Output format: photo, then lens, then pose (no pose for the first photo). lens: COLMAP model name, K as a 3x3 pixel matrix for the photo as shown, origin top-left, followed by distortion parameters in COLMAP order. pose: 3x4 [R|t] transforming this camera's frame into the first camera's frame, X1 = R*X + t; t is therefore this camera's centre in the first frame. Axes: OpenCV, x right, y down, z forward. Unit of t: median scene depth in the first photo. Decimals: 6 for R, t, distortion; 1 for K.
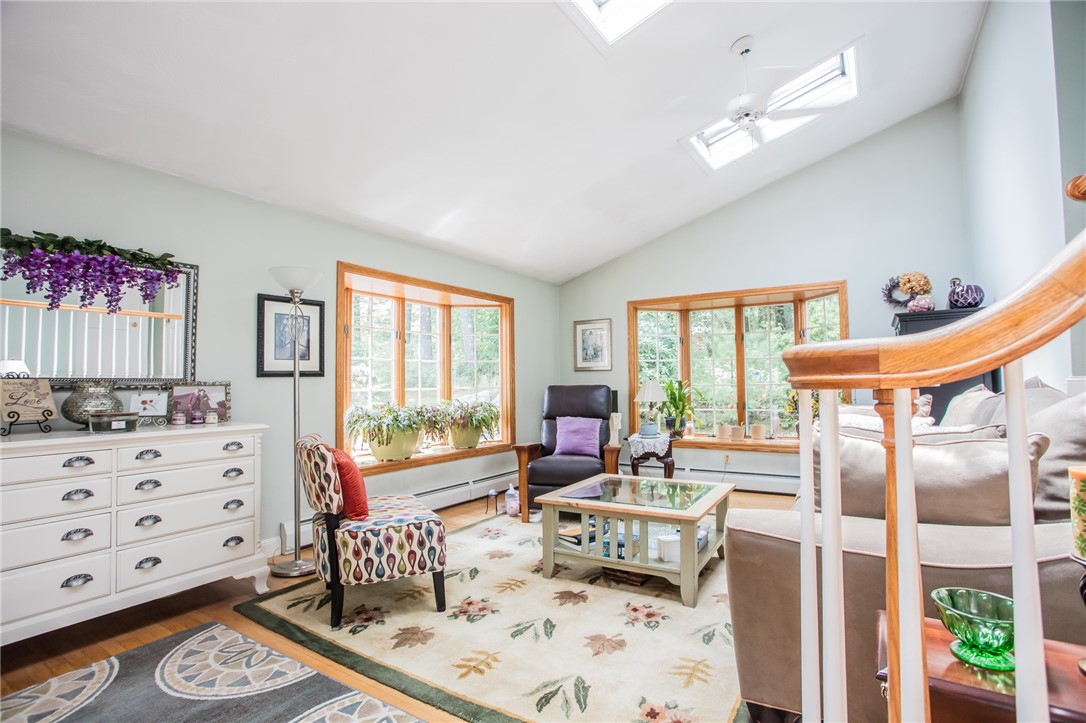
lens RADIAL K [[516.1, 0, 540.1], [0, 516.1, 360.3], [0, 0, 1]] dist [-0.070622, 0.025712]
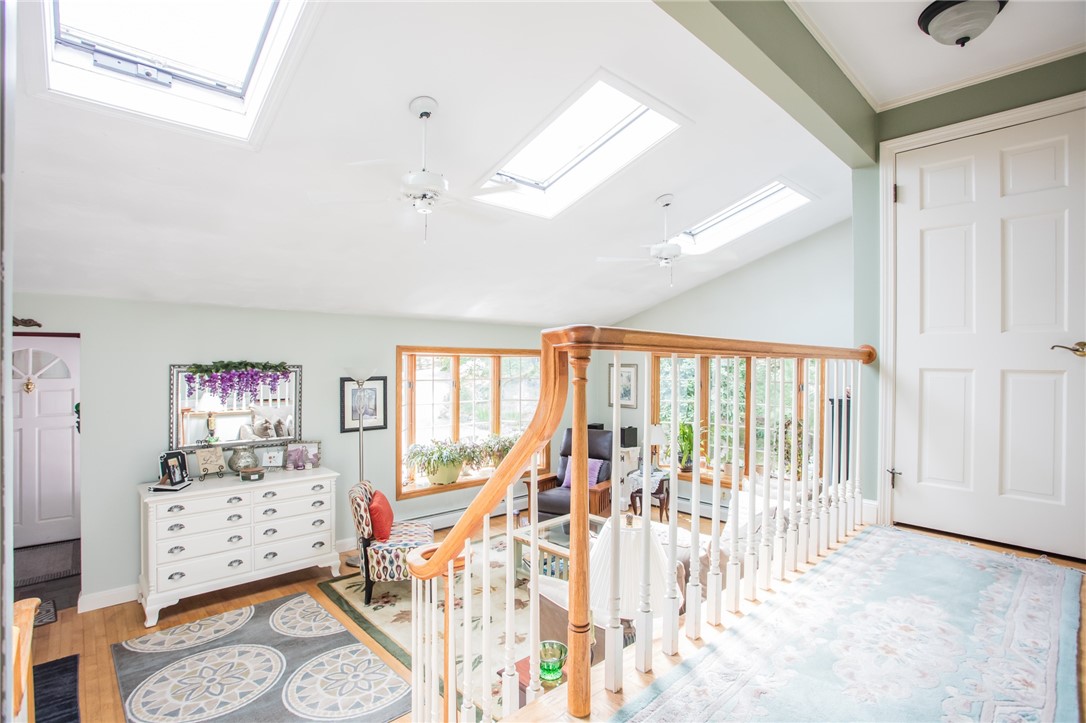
lens RADIAL K [[516.1, 0, 540.1], [0, 516.1, 360.3], [0, 0, 1]] dist [-0.070622, 0.025712]
pose [[0.969158, 0.017303, -0.245830, 0.537658], [-0.007231, 0.999099, 0.041816, -0.347524], [0.246332, -0.038749, 0.968411, -0.443851]]
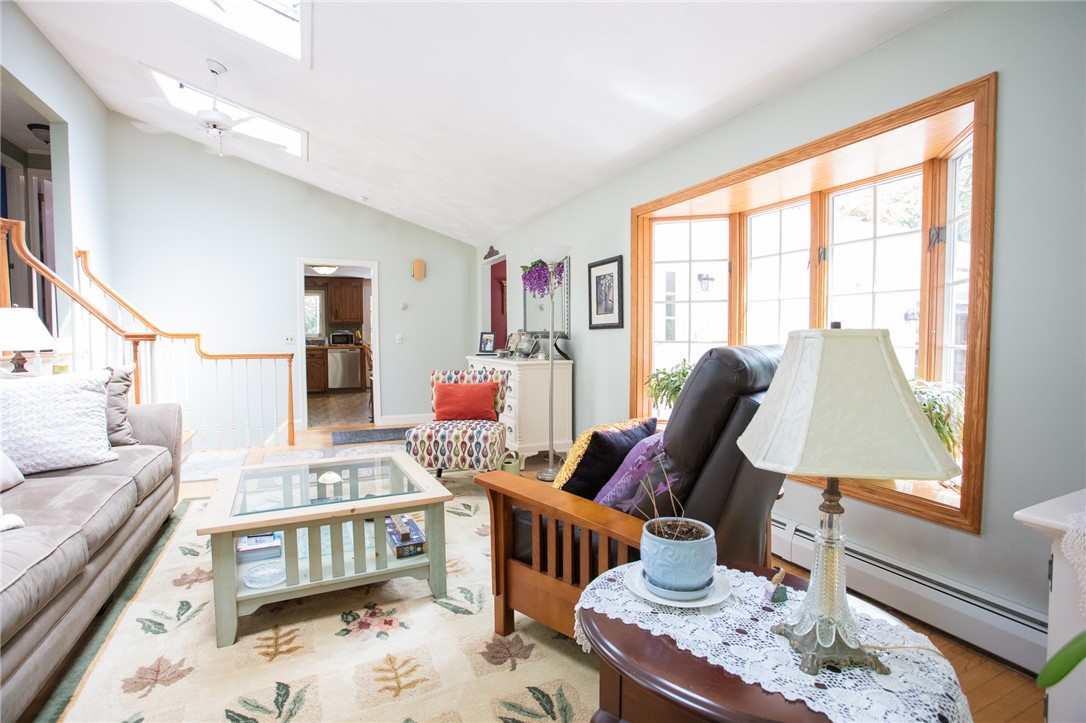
lens RADIAL K [[516.1, 0, 540.1], [0, 516.1, 360.3], [0, 0, 1]] dist [-0.070622, 0.025712]
pose [[-0.534001, 0.050567, -0.843970, 0.845556], [0.039003, 0.998621, 0.035155, 0.082811], [0.844584, -0.014144, -0.535237, 2.193136]]
